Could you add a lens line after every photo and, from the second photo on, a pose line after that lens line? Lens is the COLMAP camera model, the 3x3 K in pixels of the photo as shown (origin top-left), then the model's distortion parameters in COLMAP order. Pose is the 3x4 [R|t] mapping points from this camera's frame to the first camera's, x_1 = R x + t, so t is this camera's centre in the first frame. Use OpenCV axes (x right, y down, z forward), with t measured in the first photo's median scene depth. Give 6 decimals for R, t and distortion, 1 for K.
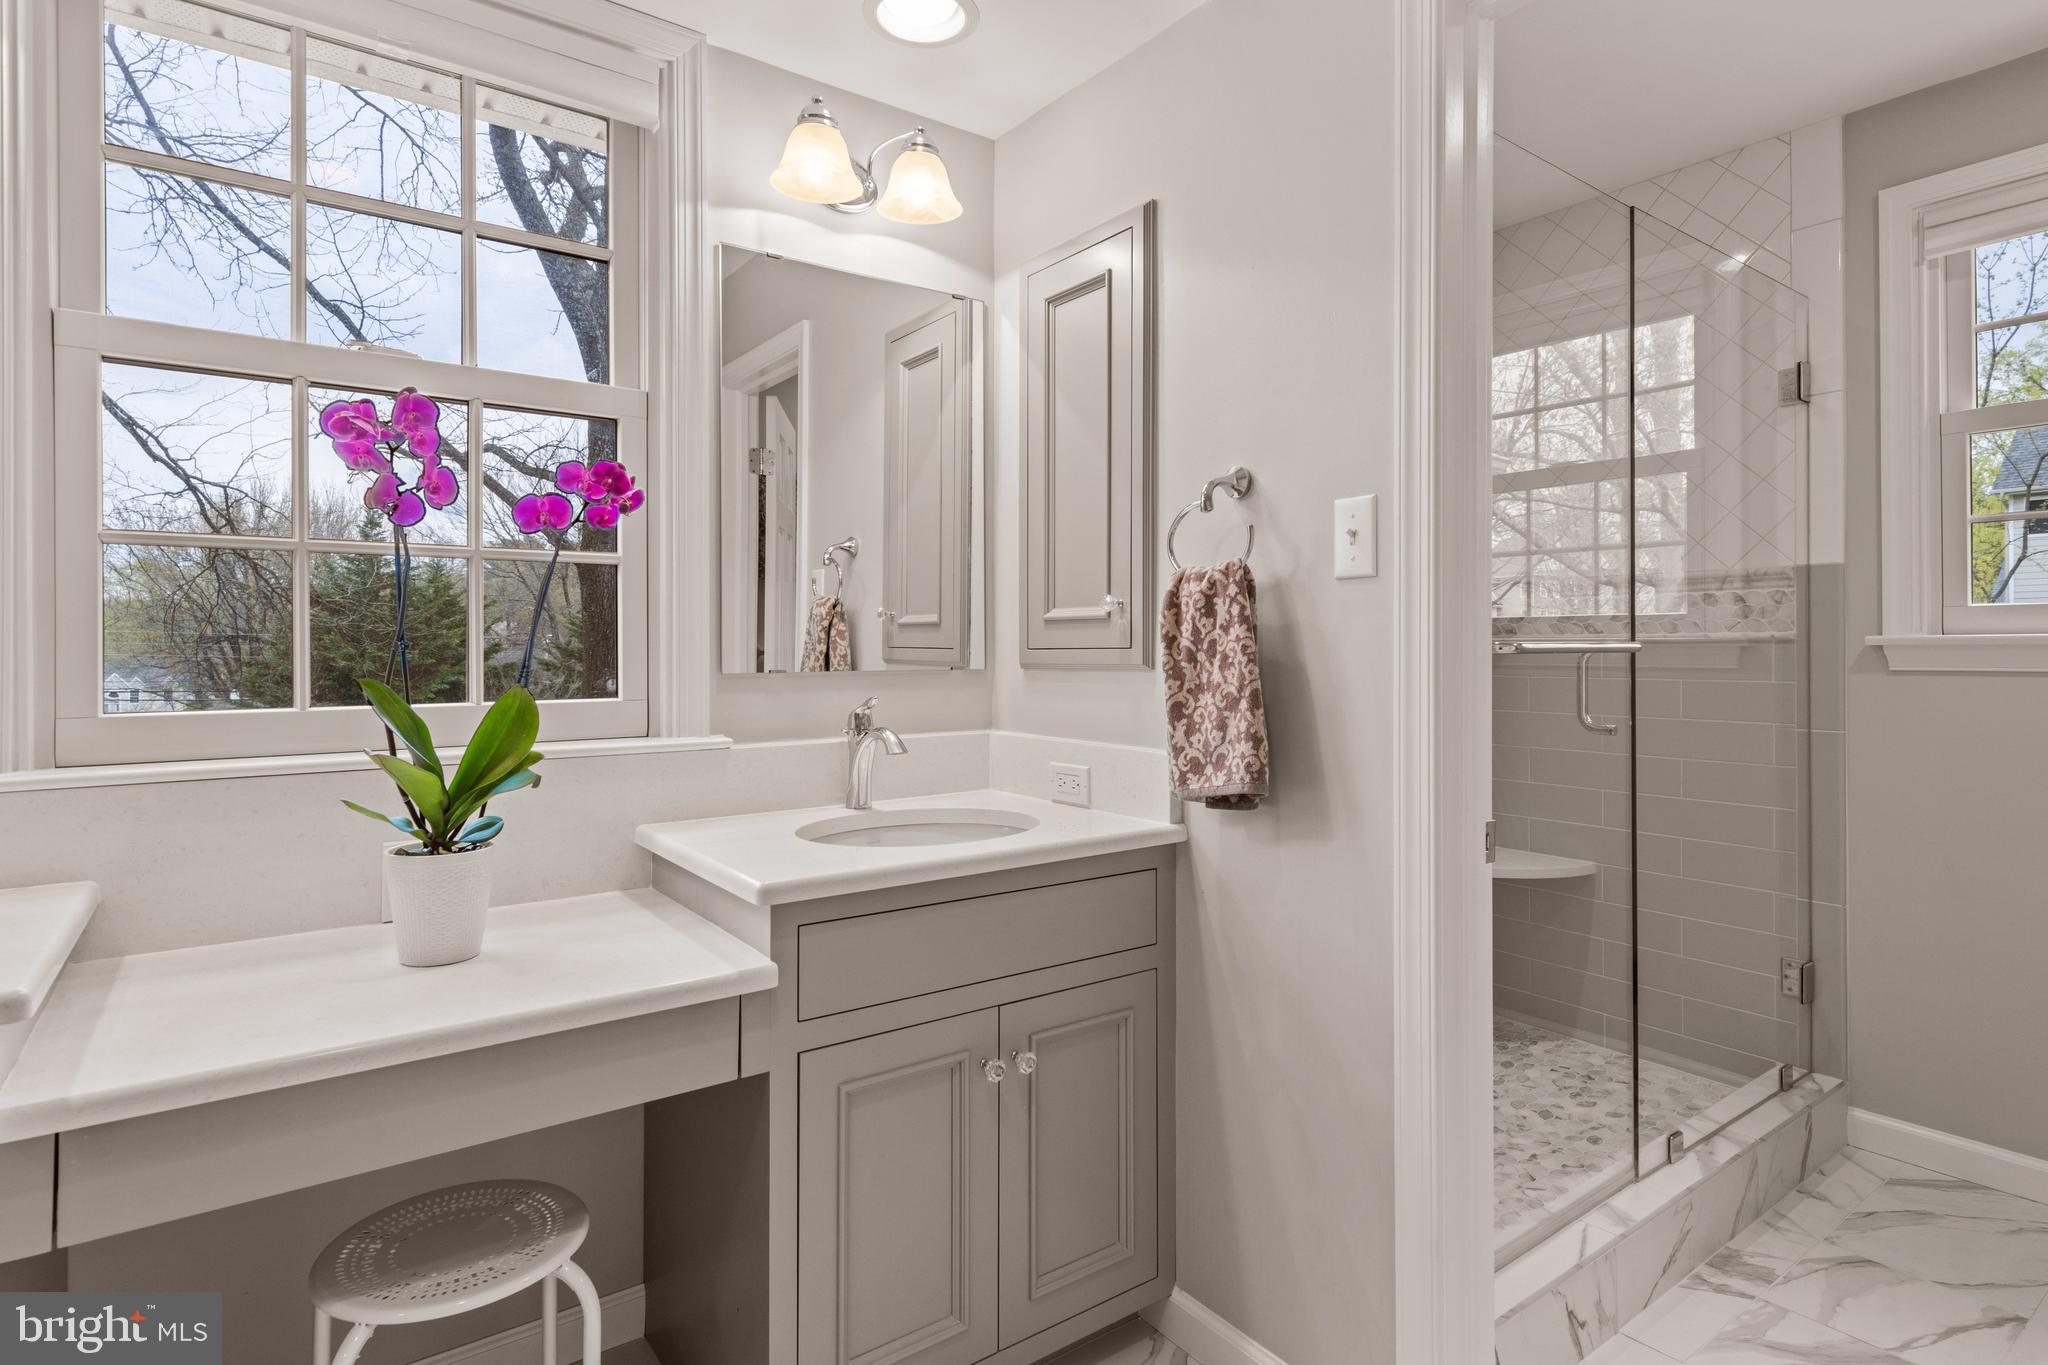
lens RADIAL K [[1067.7, 0, 1024.8], [0, 1067.7, 639.1], [0, 0, 1]] dist [0.002591, 0.000592]
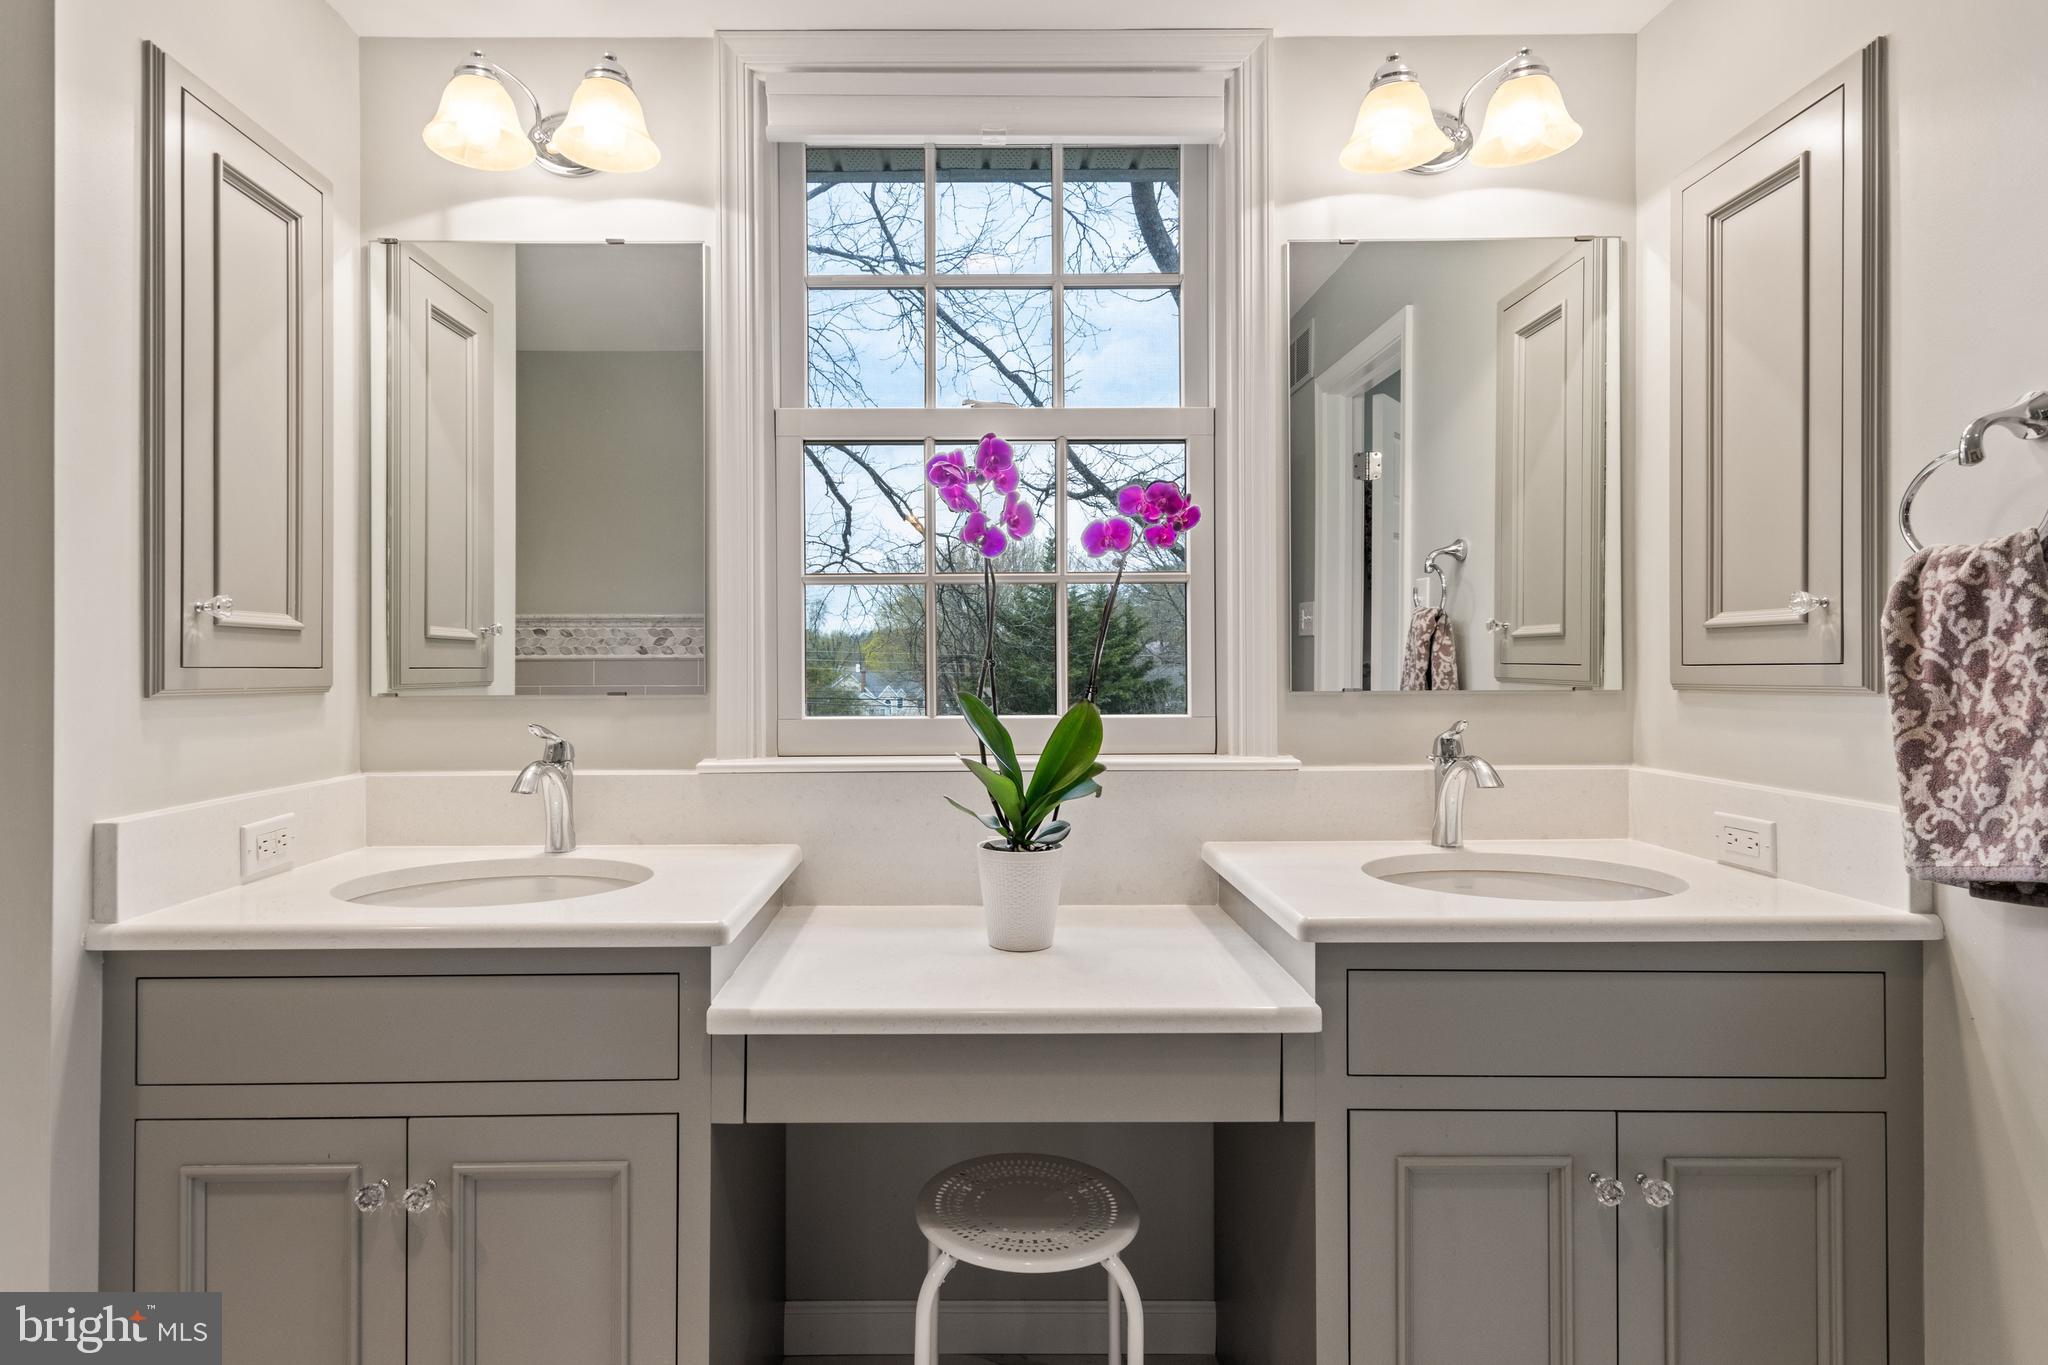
lens RADIAL K [[1072.0, 0, 971.4], [0, 1072.0, 660.2], [0, 0, 1]] dist [0.005149, -0.002065]
pose [[0.804401, -0.004894, -0.594066, 0.065183], [0.007218, 0.999973, 0.001535, 0.000720], [0.594043, -0.005523, 0.804415, 0.065707]]
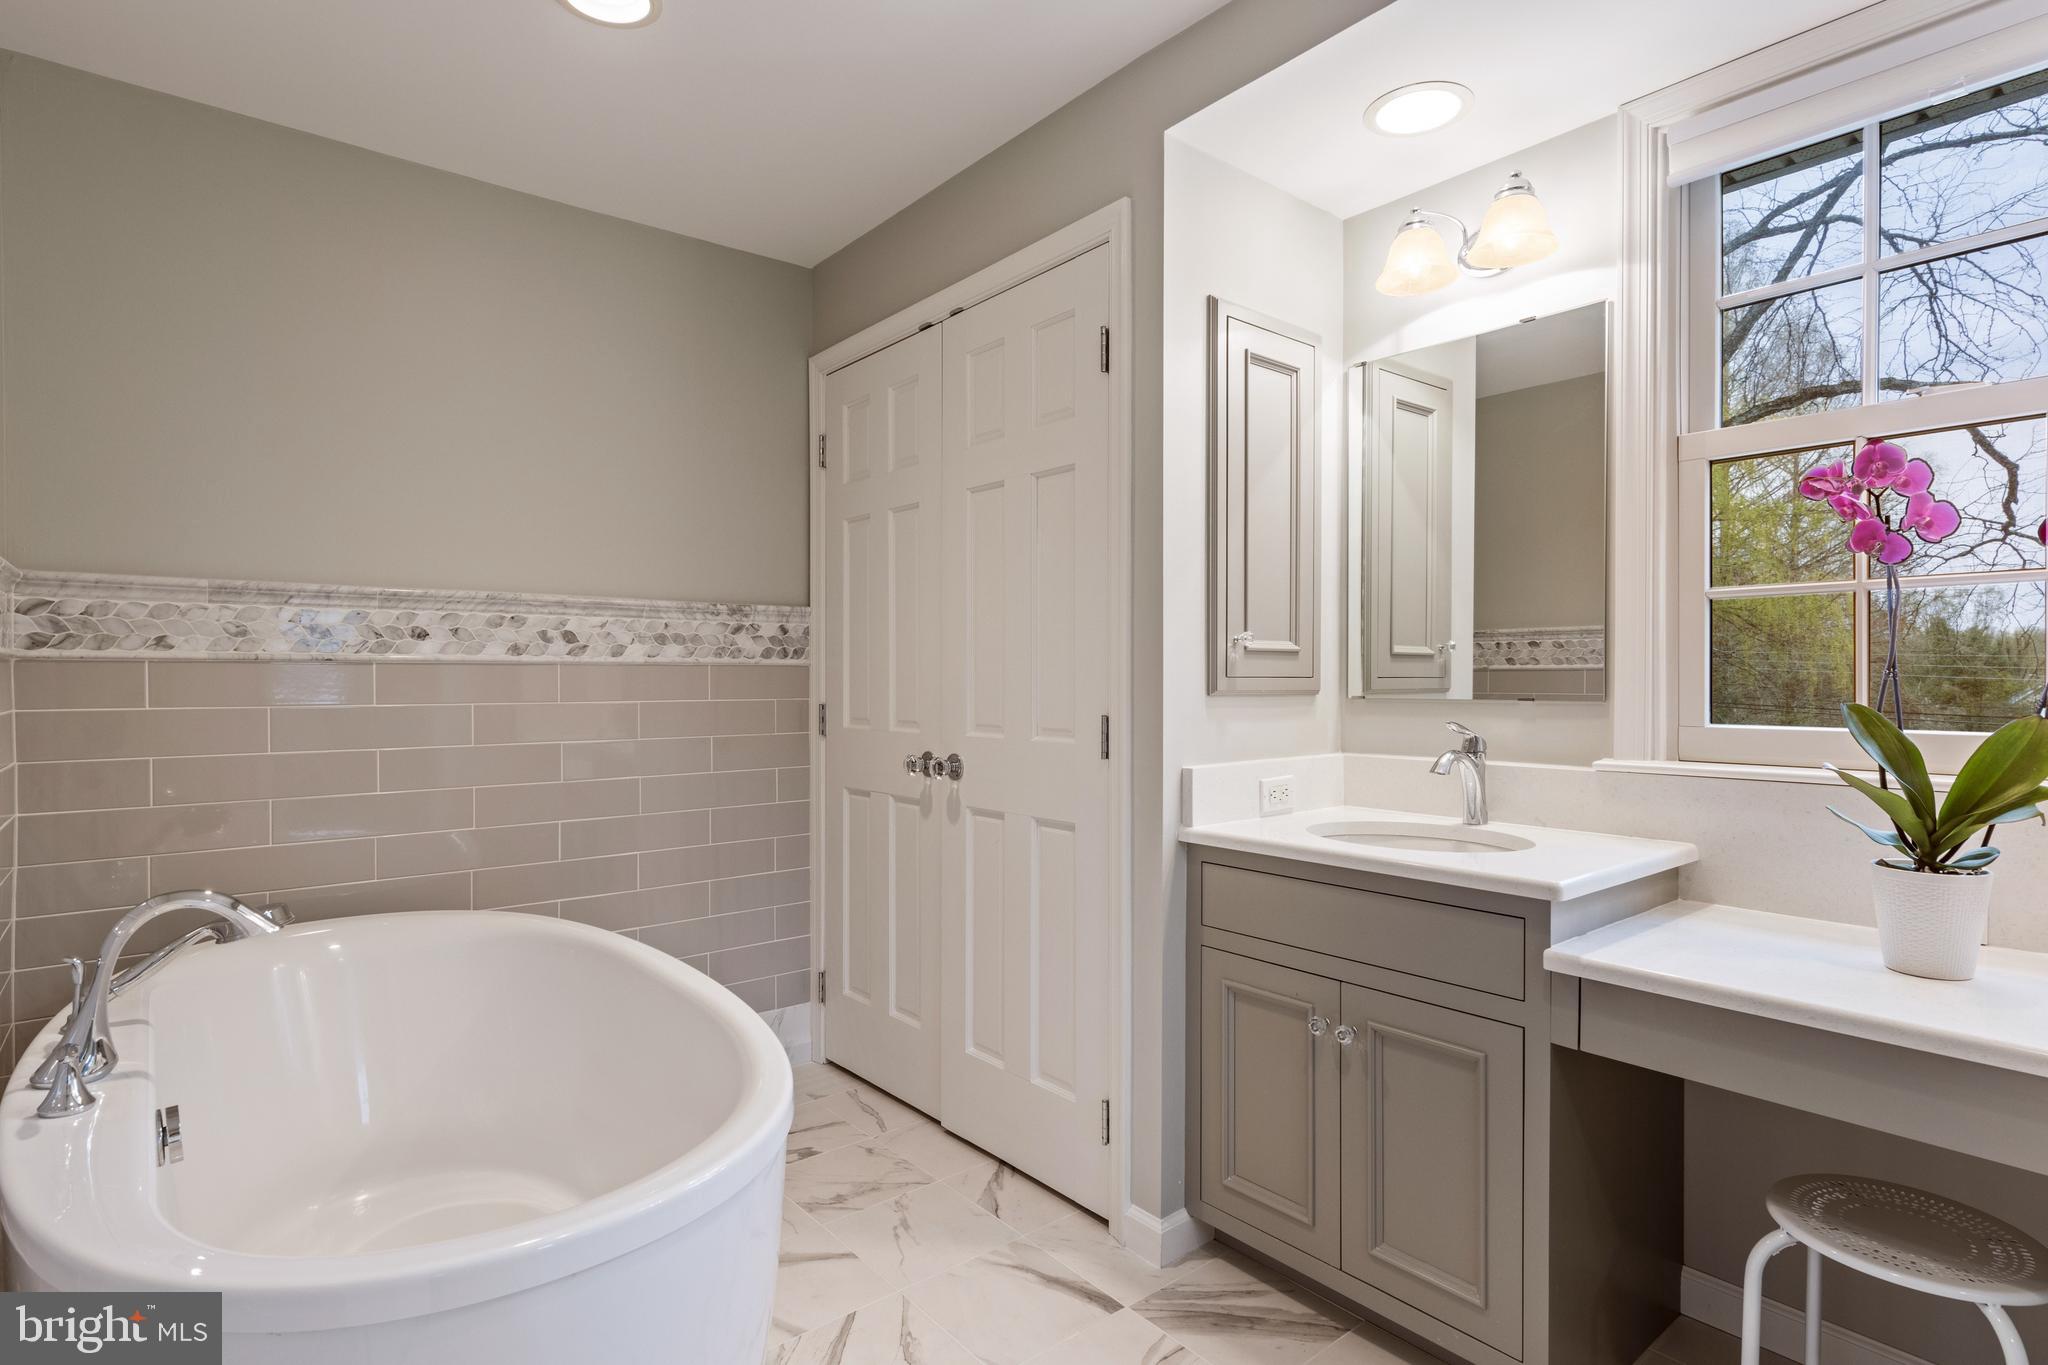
lens RADIAL K [[1039.8, 0, 1030.2], [0, 1039.8, 691.9], [0, 0, 1]] dist [0.003677, 0.000105]
pose [[0.047103, 0.015576, -0.998769, 0.374605], [0.010154, 0.999819, 0.016071, -0.001929], [0.998838, -0.010898, 0.046936, 0.064695]]
